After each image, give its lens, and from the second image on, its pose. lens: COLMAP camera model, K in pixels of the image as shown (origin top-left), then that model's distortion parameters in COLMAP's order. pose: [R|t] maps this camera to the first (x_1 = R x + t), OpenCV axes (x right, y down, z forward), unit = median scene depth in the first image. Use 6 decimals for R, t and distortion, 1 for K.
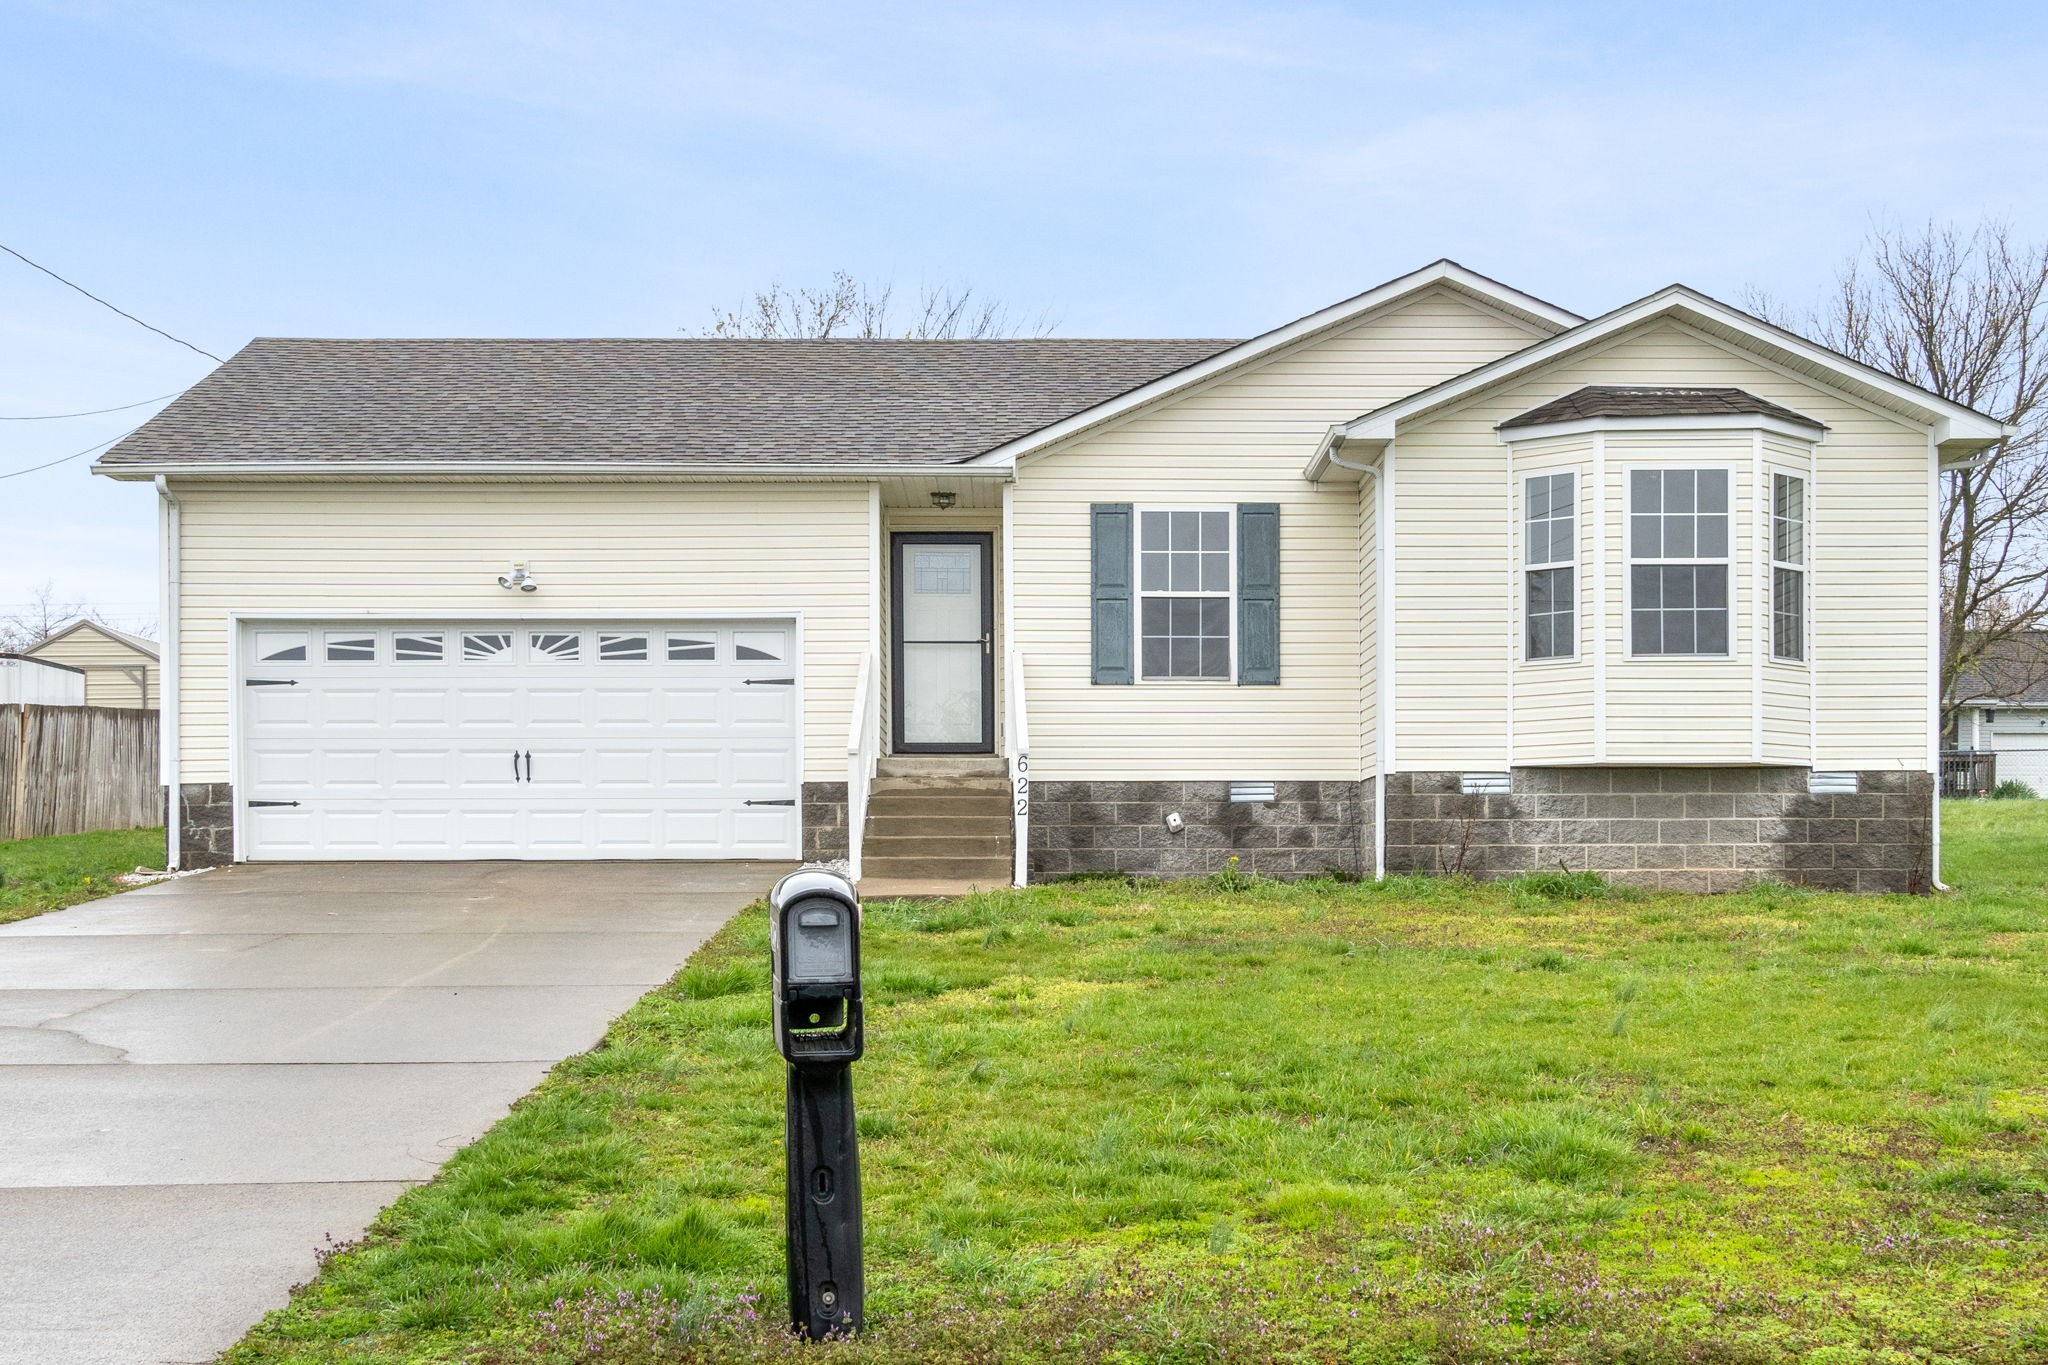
lens RADIAL K [[1042.9, 0, 983.0], [0, 1042.9, 744.6], [0, 0, 1]] dist [-0.010240, 0.005847]
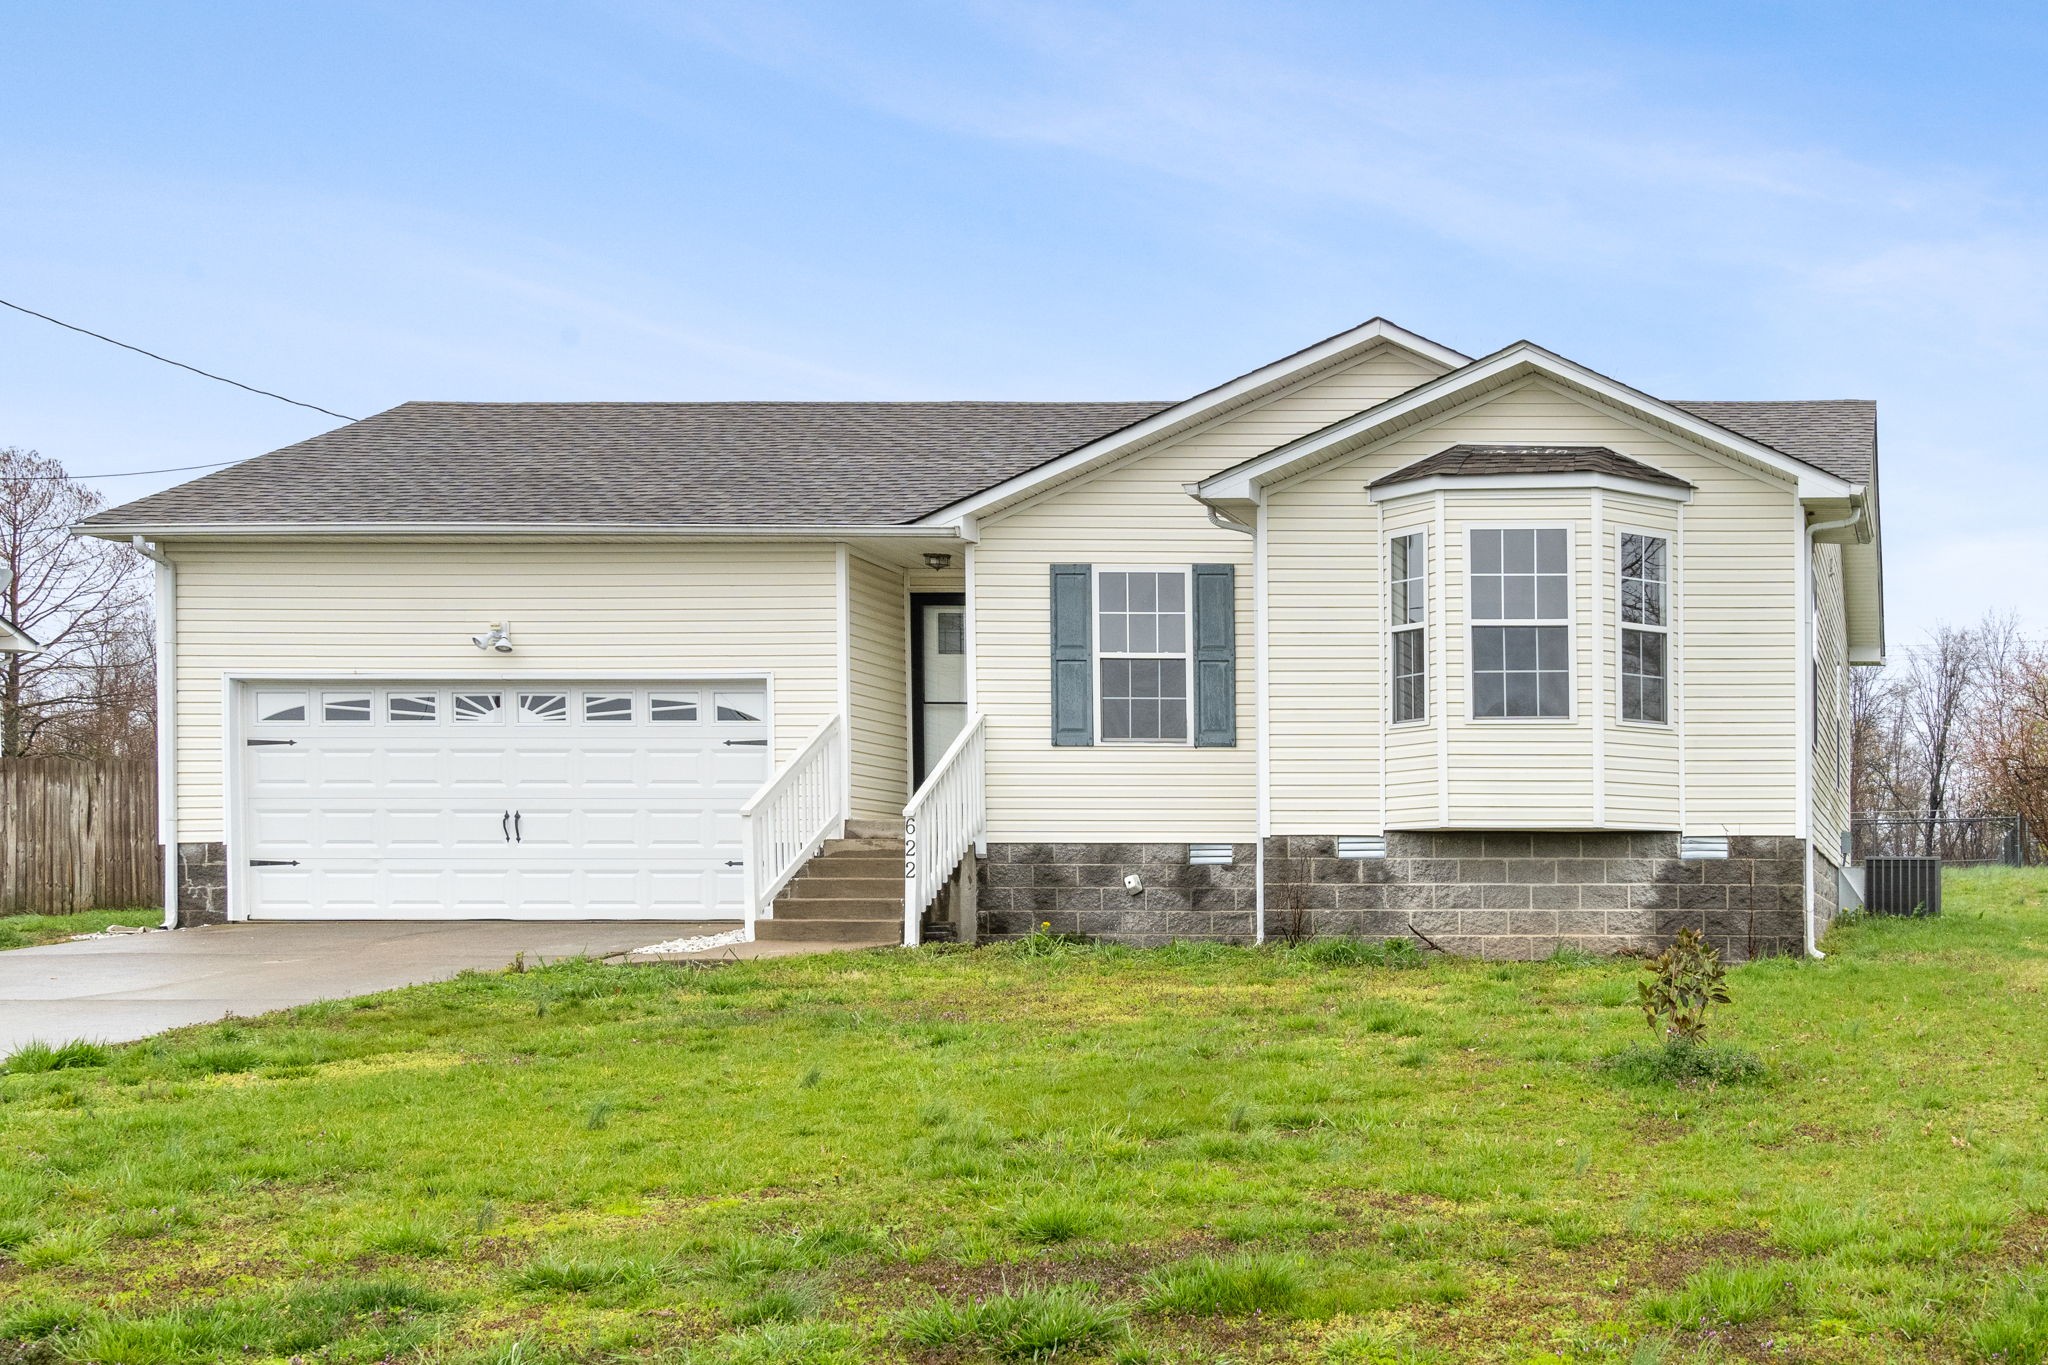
lens RADIAL K [[1042.9, 0, 1048.7], [0, 1042.9, 805.8], [0, 0, 1]] dist [-0.010240, 0.005847]
pose [[0.999939, 0.002526, -0.010706, 0.115087], [-0.002521, 0.999997, 0.000515, -0.001191], [0.010708, -0.000488, 0.999943, 0.004874]]
